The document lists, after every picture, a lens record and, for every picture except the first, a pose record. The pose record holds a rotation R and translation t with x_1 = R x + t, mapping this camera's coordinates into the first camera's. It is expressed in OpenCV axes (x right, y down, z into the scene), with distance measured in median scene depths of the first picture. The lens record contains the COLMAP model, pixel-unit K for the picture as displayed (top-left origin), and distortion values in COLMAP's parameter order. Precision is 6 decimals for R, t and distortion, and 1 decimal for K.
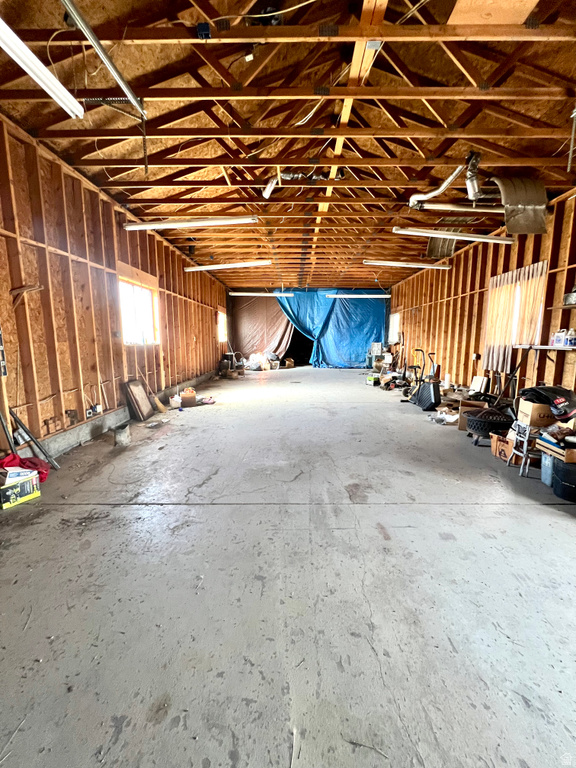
lens RADIAL K [[308.4, 0, 290.2], [0, 308.4, 382.2], [0, 0, 1]] dist [-0.000911, 0.000377]
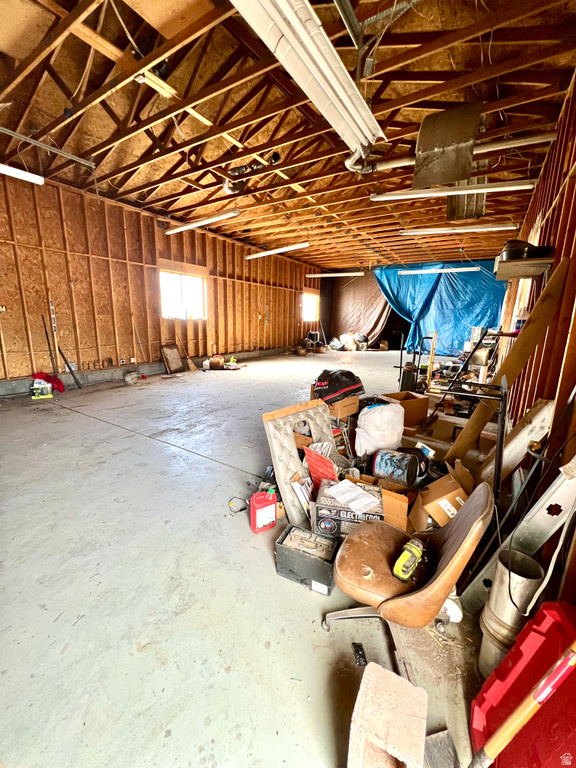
lens RADIAL K [[308.4, 0, 288.6], [0, 308.4, 383.6], [0, 0, 1]] dist [-0.000911, 0.000377]
pose [[0.848204, 0.129258, -0.513656, 0.625197], [-0.097018, 0.991274, 0.089241, -0.007571], [0.520709, -0.025860, 0.853343, 0.078160]]
